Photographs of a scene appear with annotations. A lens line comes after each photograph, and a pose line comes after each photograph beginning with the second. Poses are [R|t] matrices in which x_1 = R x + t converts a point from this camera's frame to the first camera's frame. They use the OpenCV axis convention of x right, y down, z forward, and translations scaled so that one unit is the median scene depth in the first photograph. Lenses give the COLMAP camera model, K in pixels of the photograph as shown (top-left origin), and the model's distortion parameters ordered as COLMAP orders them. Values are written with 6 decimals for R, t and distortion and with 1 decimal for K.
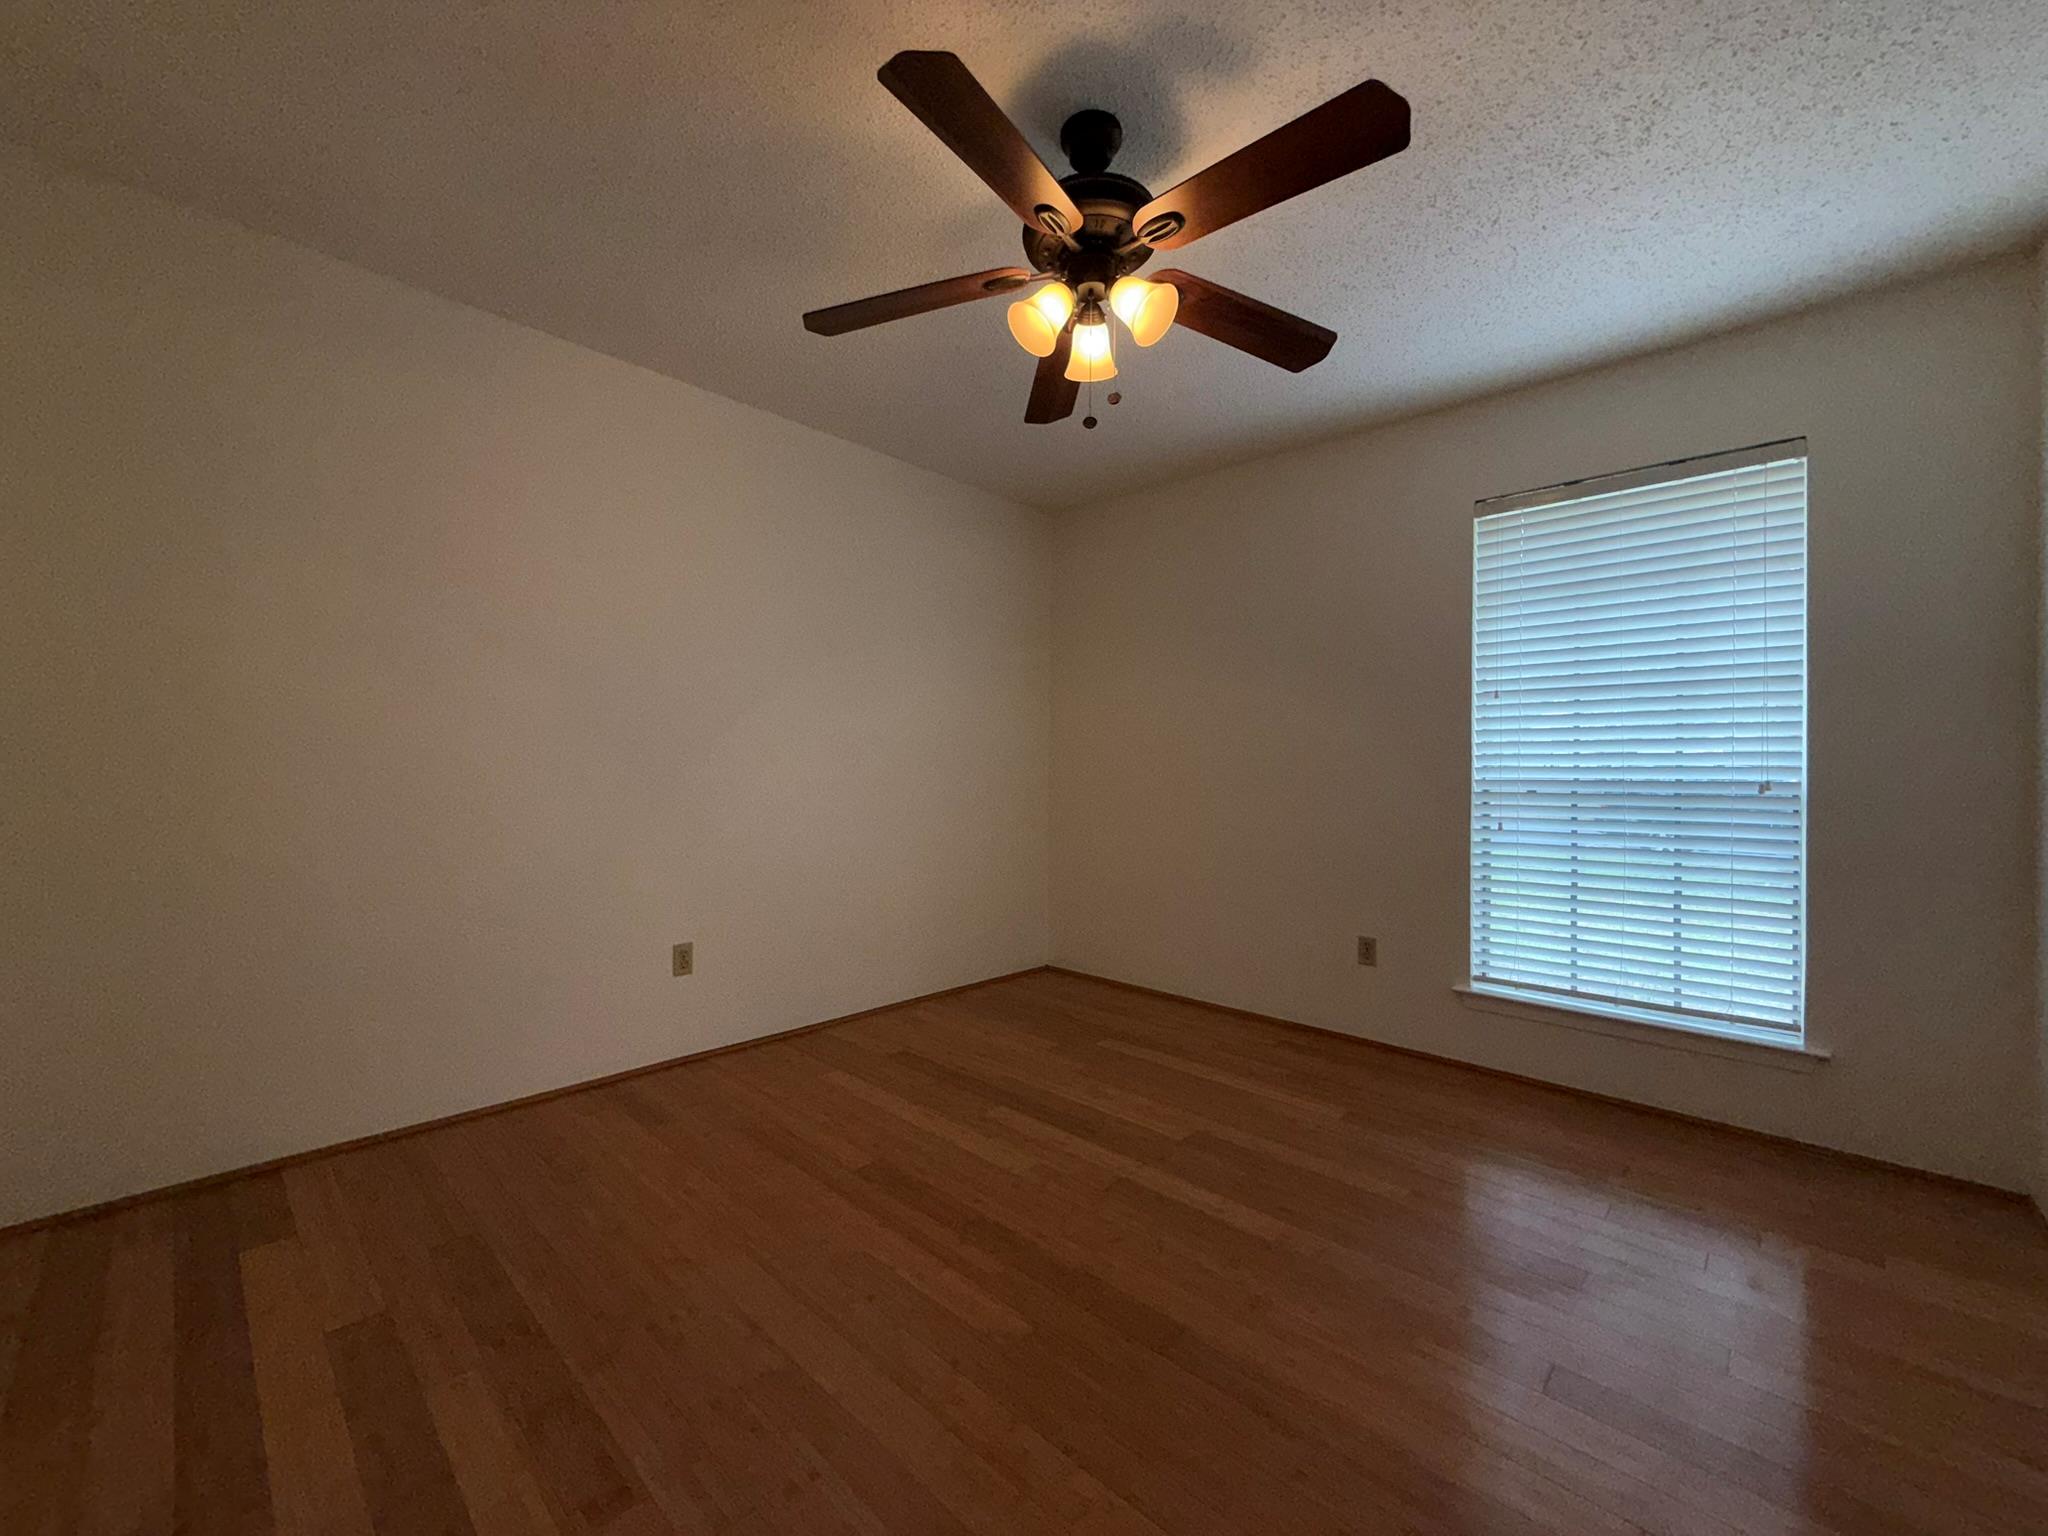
lens RADIAL K [[814.3, 0, 1016.8], [0, 814.3, 765.5], [0, 0, 1]] dist [0.001059, 0.000241]
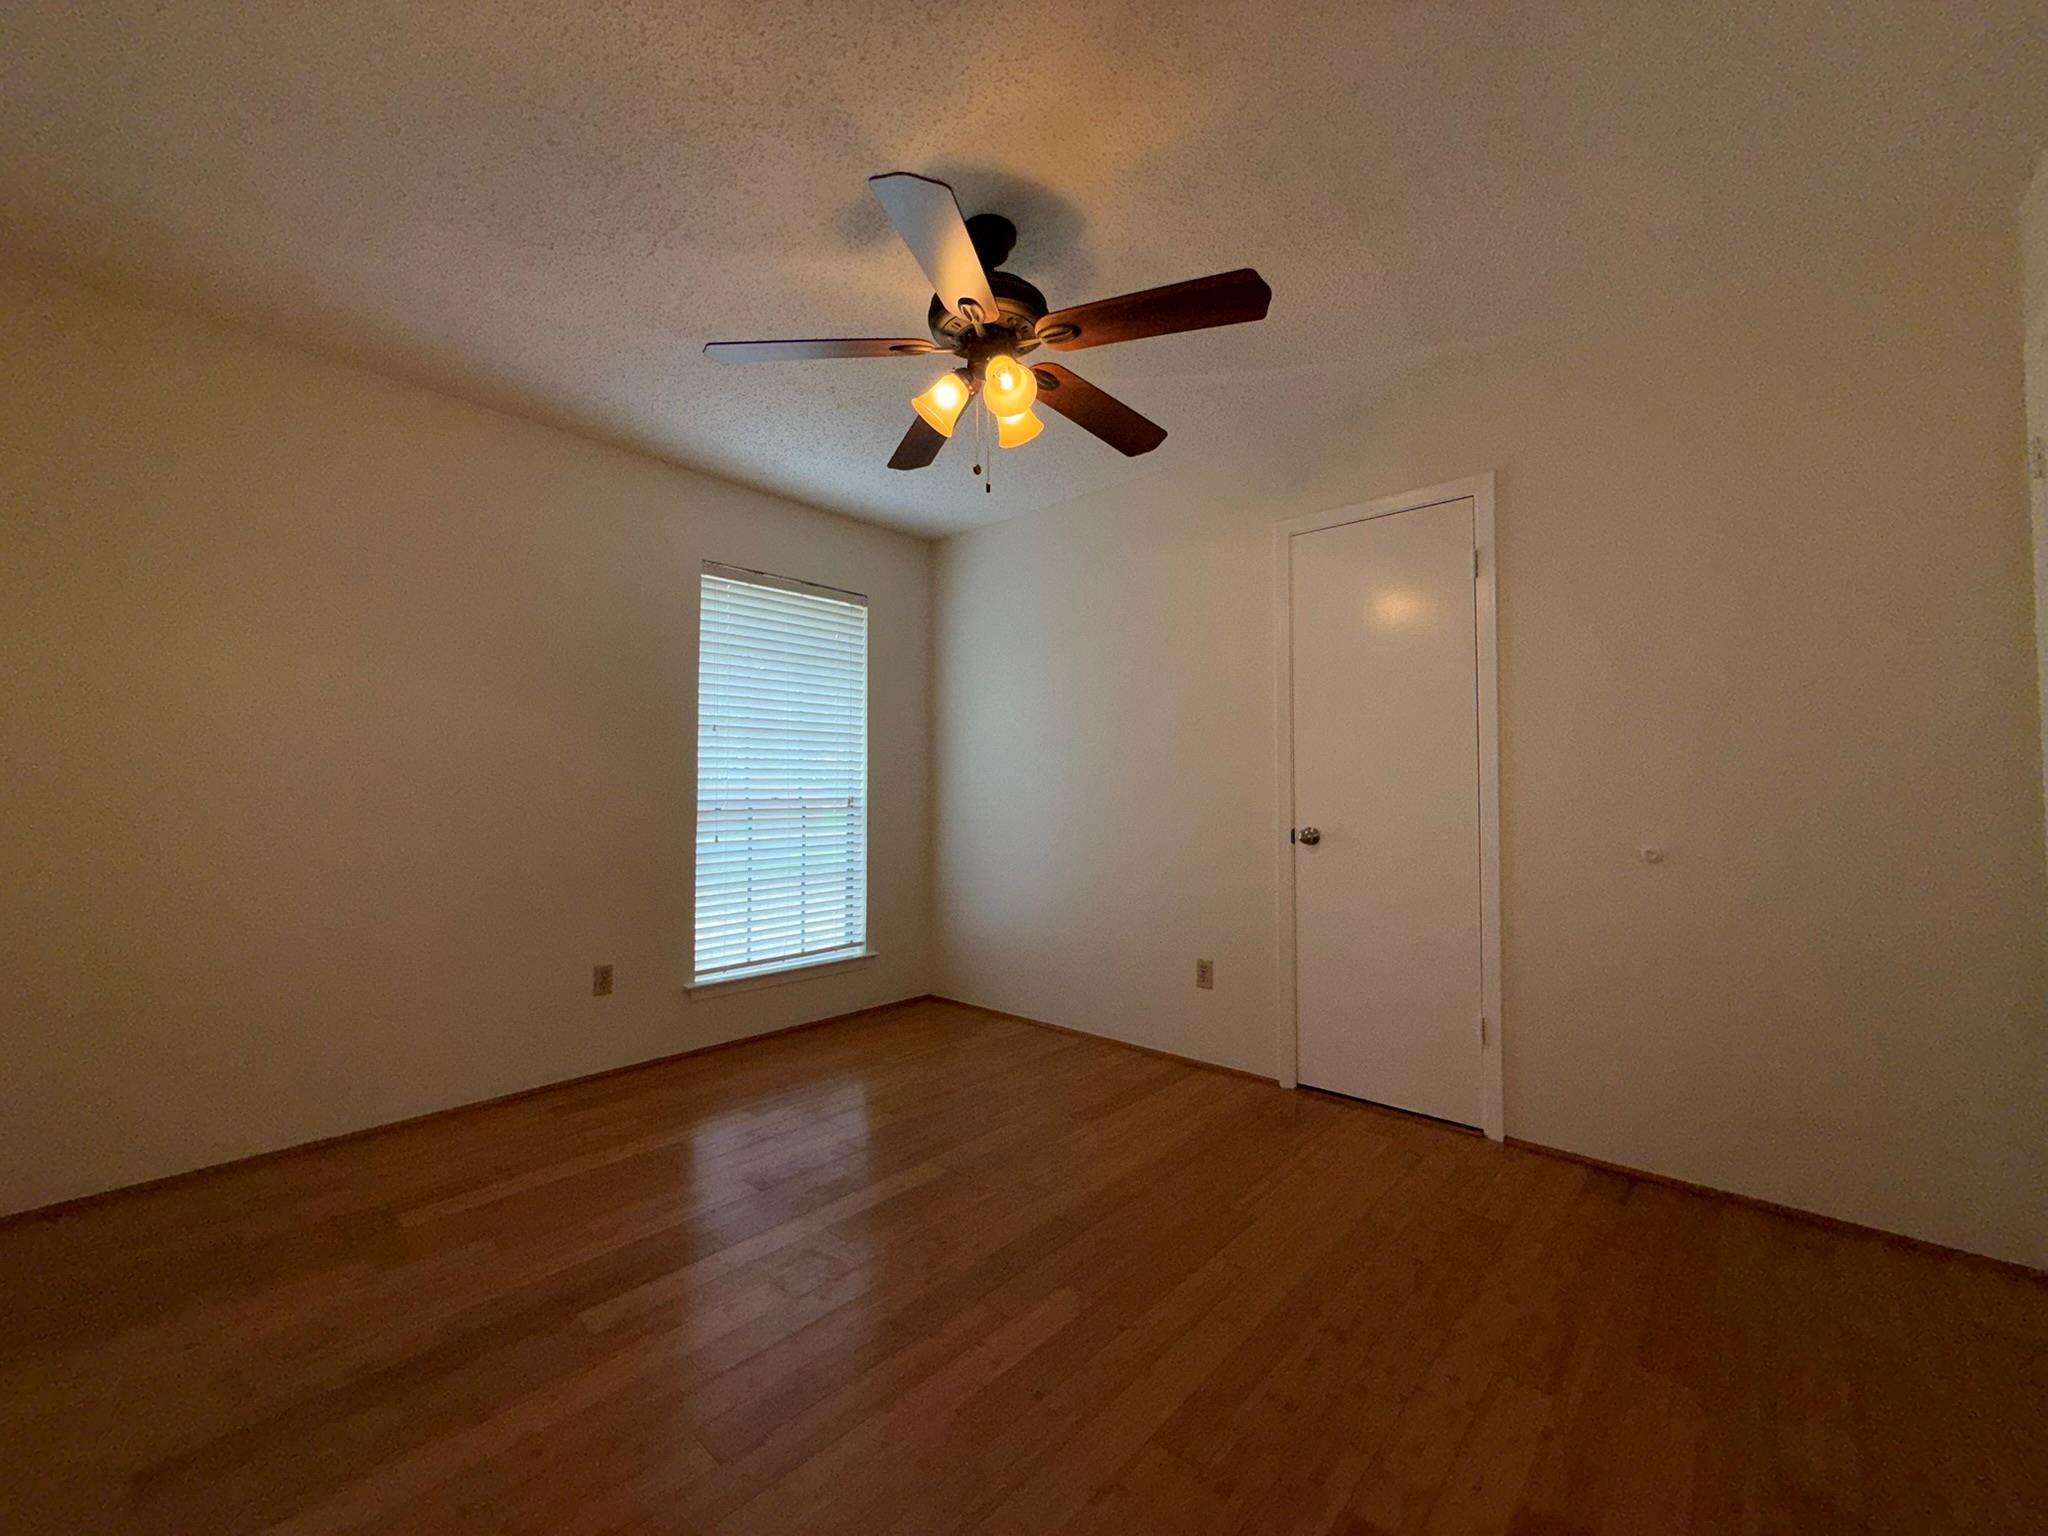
lens RADIAL K [[814.3, 0, 1016.8], [0, 814.3, 765.5], [0, 0, 1]] dist [0.001059, 0.000241]
pose [[-0.018877, 0.020341, 0.999615, -0.670498], [-0.005584, 0.999775, -0.020449, -0.011543], [-0.999806, -0.005968, -0.018759, 0.645428]]
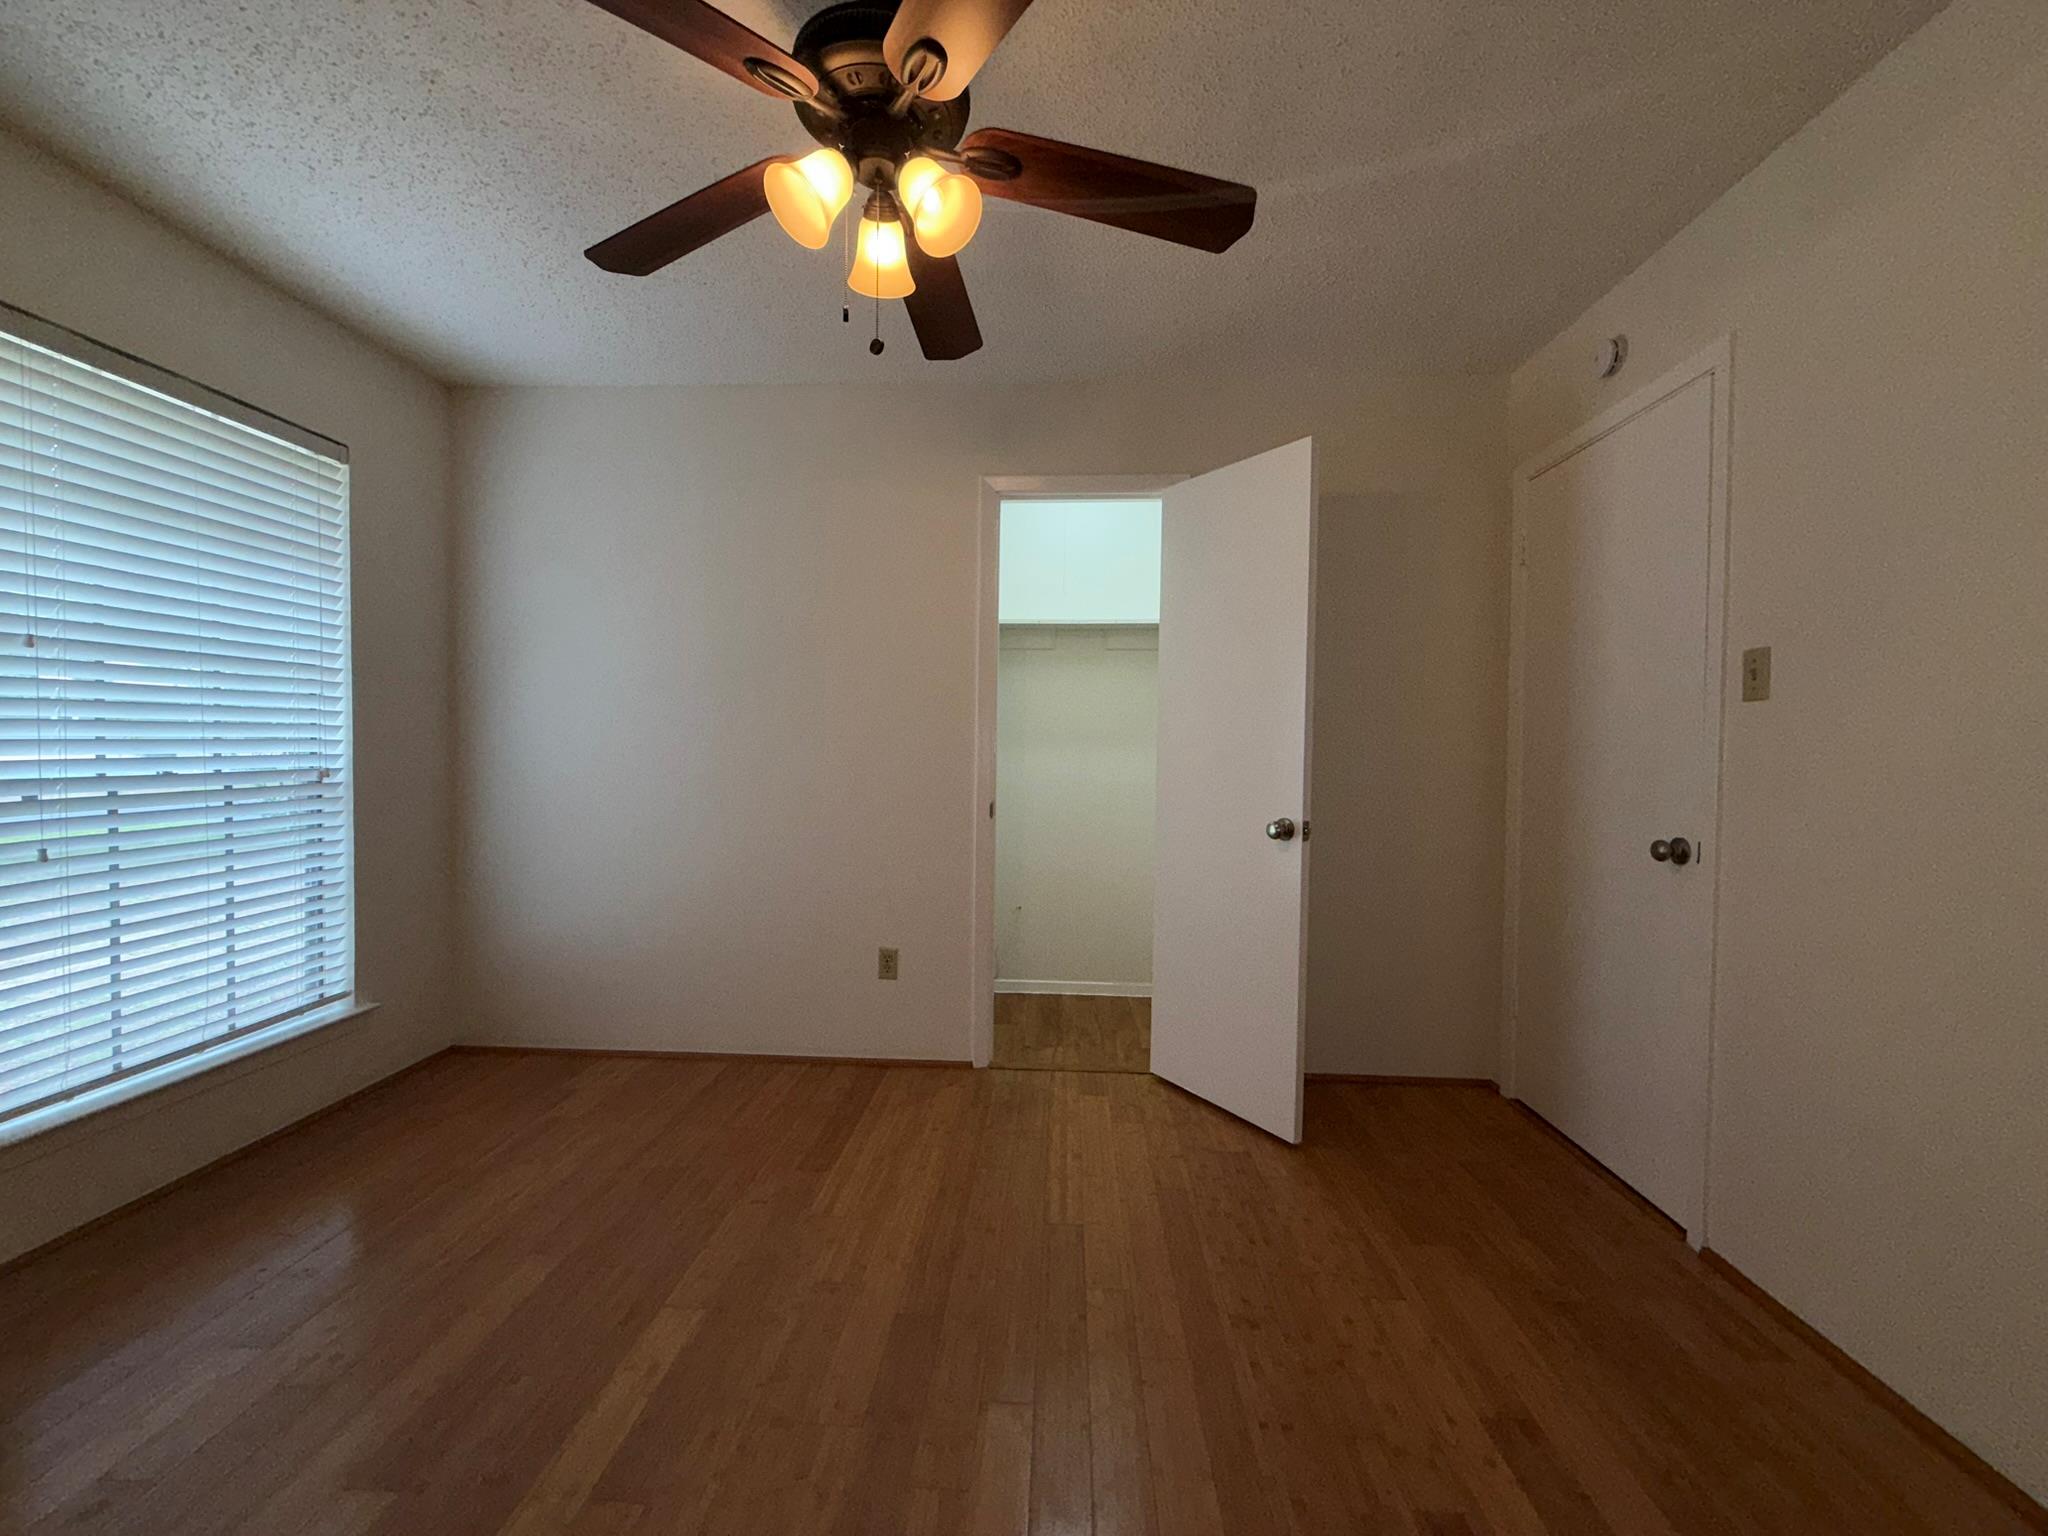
lens RADIAL K [[814.3, 0, 1016.8], [0, 814.3, 765.5], [0, 0, 1]] dist [0.001059, 0.000241]
pose [[-0.645723, -0.040611, 0.762491, -0.394808], [-0.024433, 0.999172, 0.032526, -0.035520], [-0.763181, 0.002373, -0.646180, 0.920964]]
